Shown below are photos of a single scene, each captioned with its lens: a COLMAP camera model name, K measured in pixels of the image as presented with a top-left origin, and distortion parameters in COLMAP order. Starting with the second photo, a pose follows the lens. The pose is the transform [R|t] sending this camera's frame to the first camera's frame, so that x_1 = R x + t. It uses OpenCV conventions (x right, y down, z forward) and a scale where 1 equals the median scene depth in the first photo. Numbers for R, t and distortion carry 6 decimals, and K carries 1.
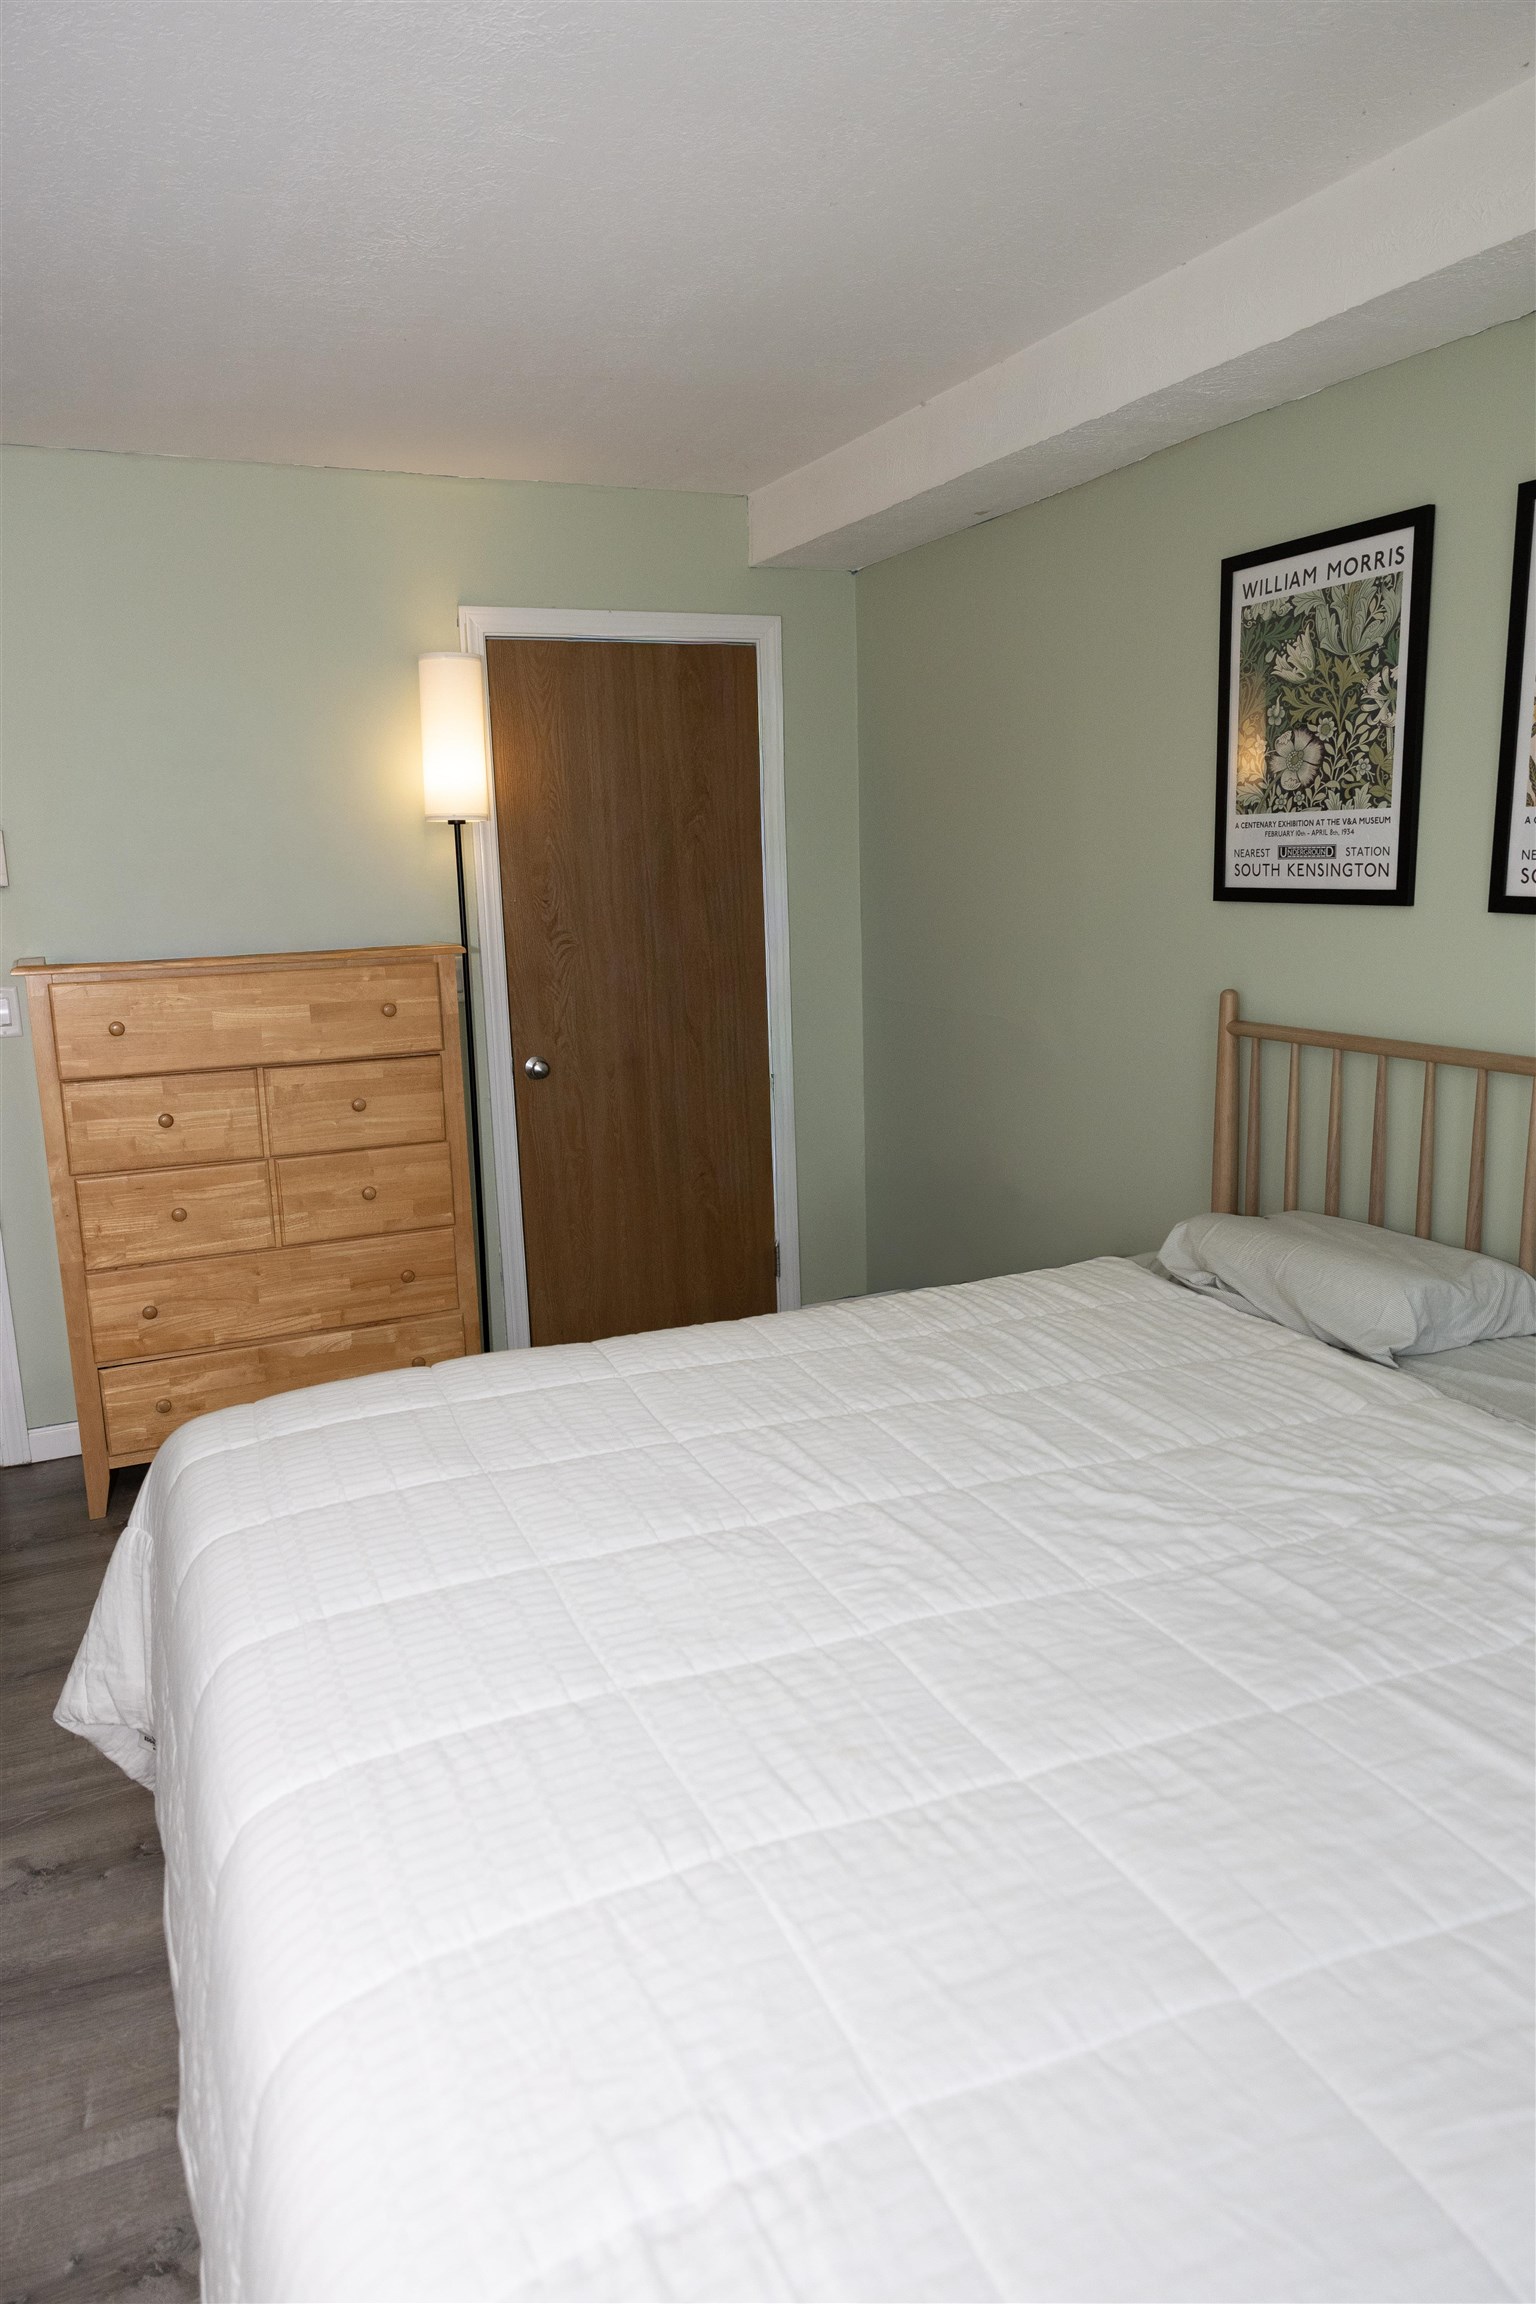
lens RADIAL K [[1538.4, 0, 768.0], [0, 1538.4, 1152.0], [0, 0, 1]] dist [0.002758, -0.000435]
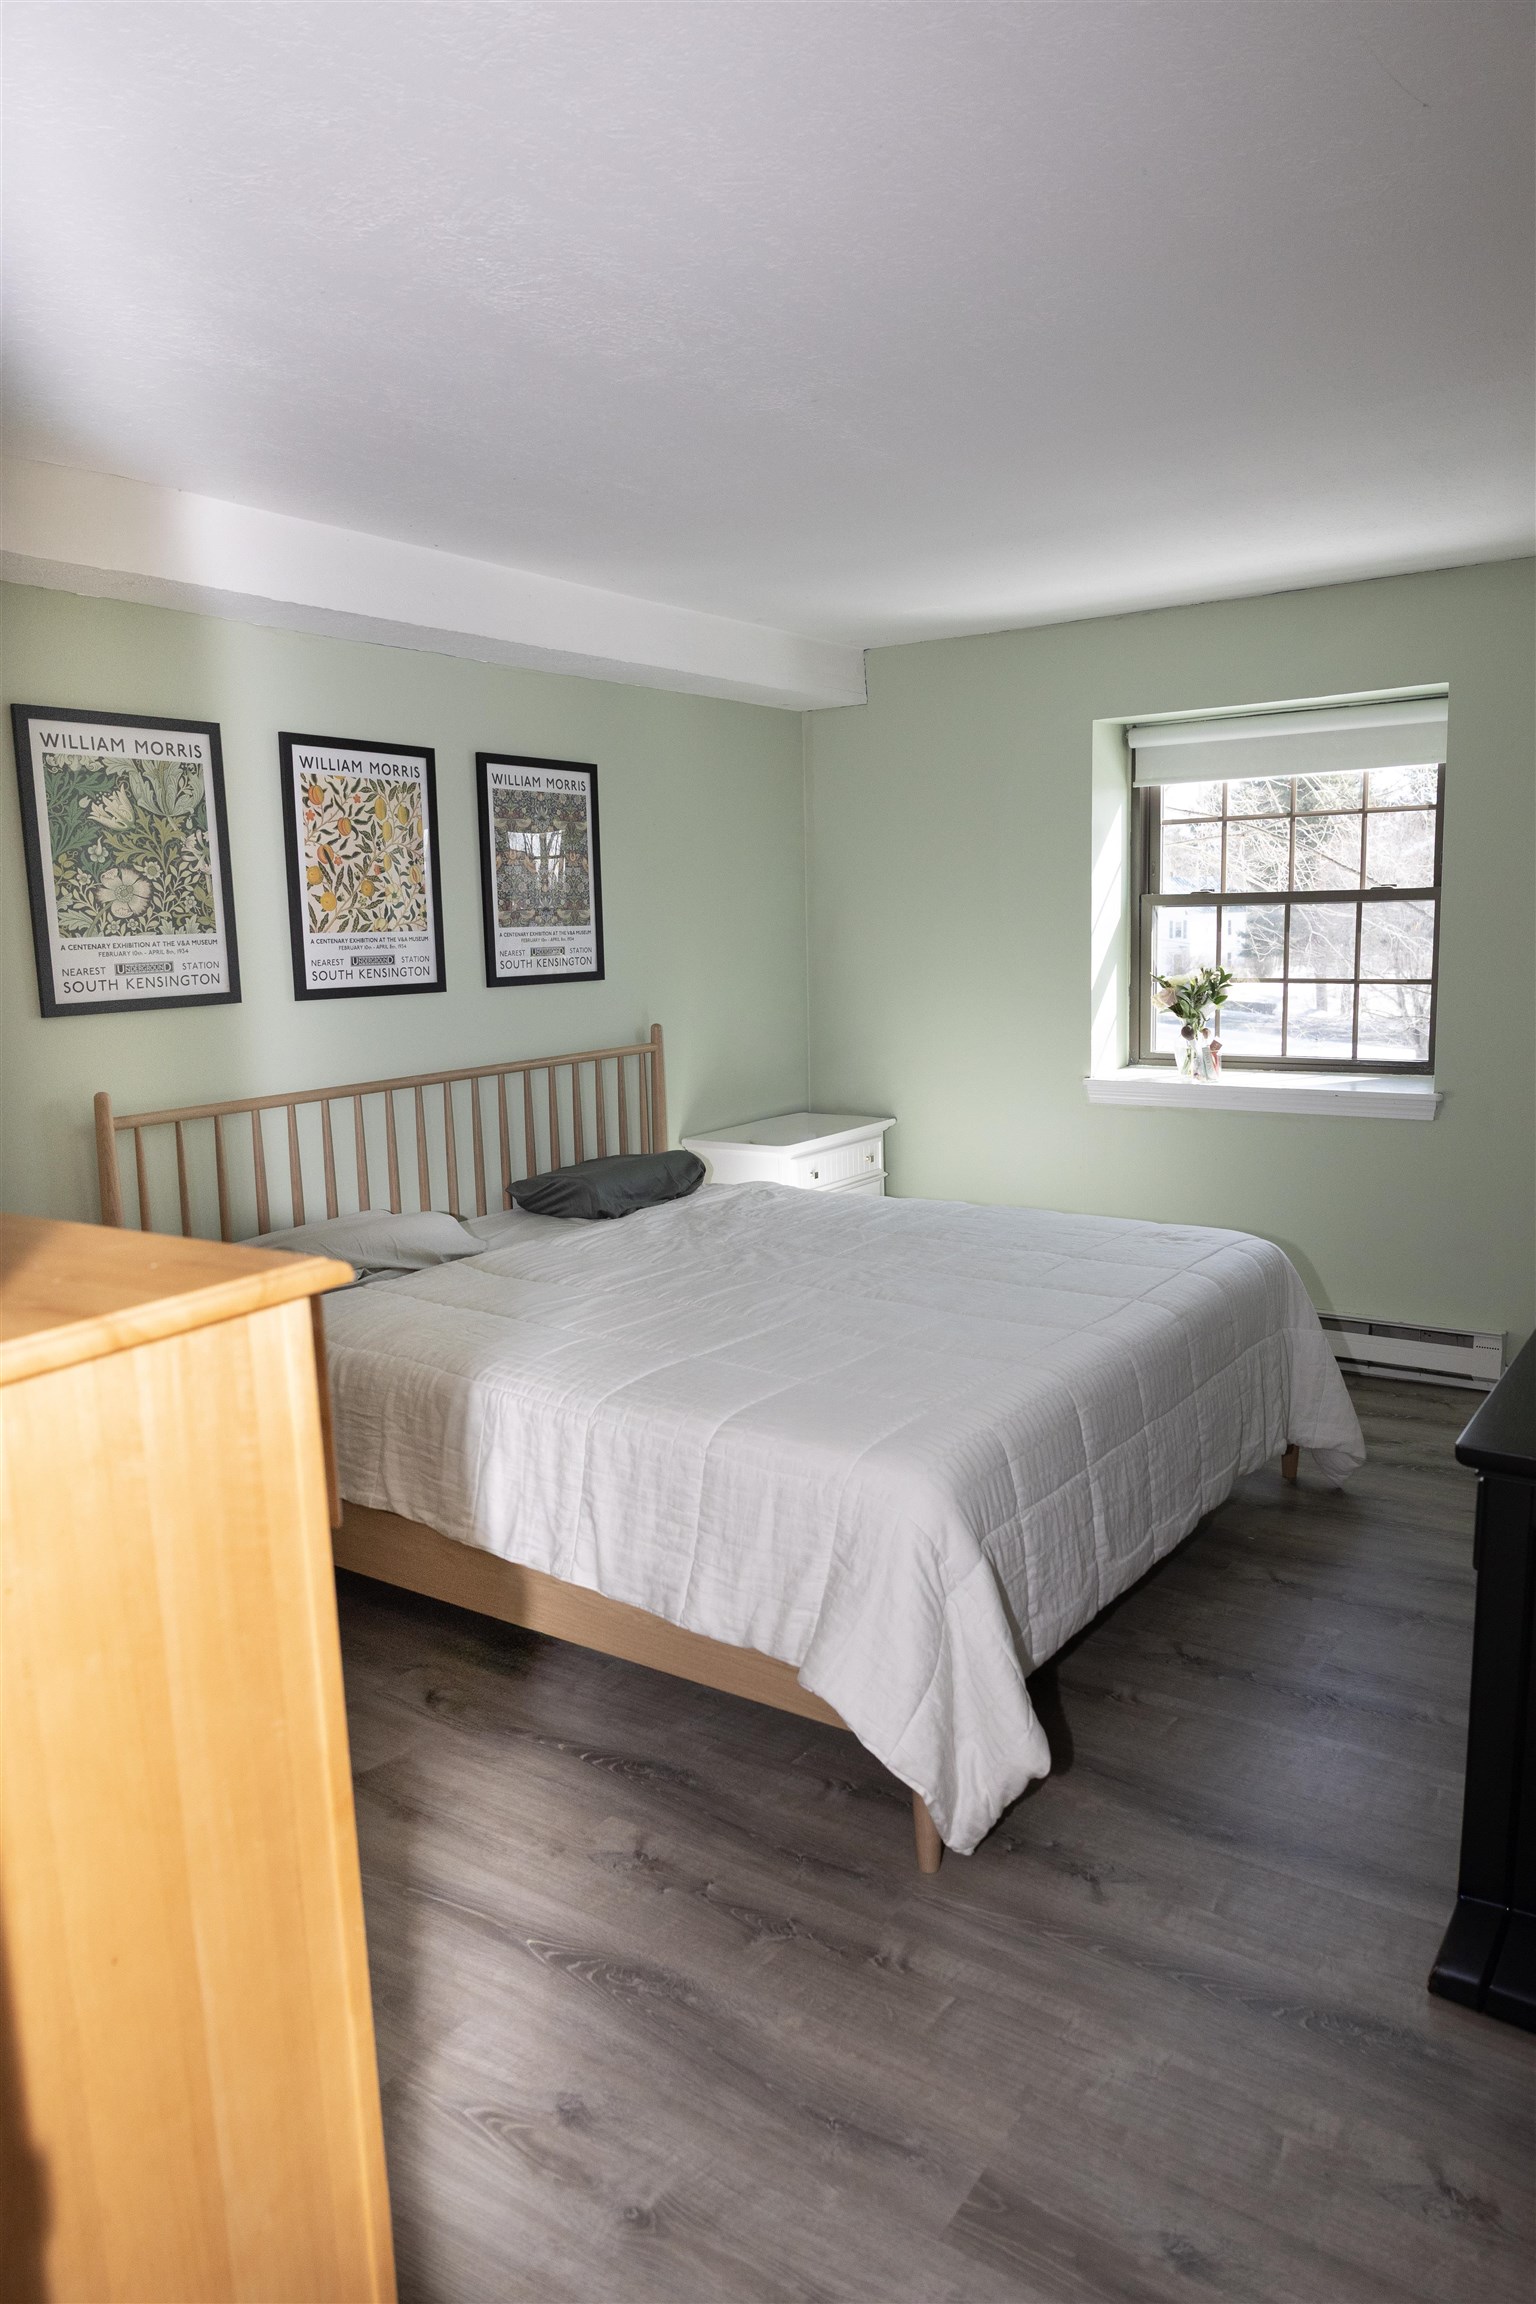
lens RADIAL K [[1538.4, 0, 768.0], [0, 1538.4, 1152.0], [0, 0, 1]] dist [0.002758, -0.000435]
pose [[-0.507399, -0.102485, 0.855595, -0.992747], [0.197888, 0.952508, 0.231448, -0.248966], [-0.838681, 0.286749, -0.463021, 1.233109]]
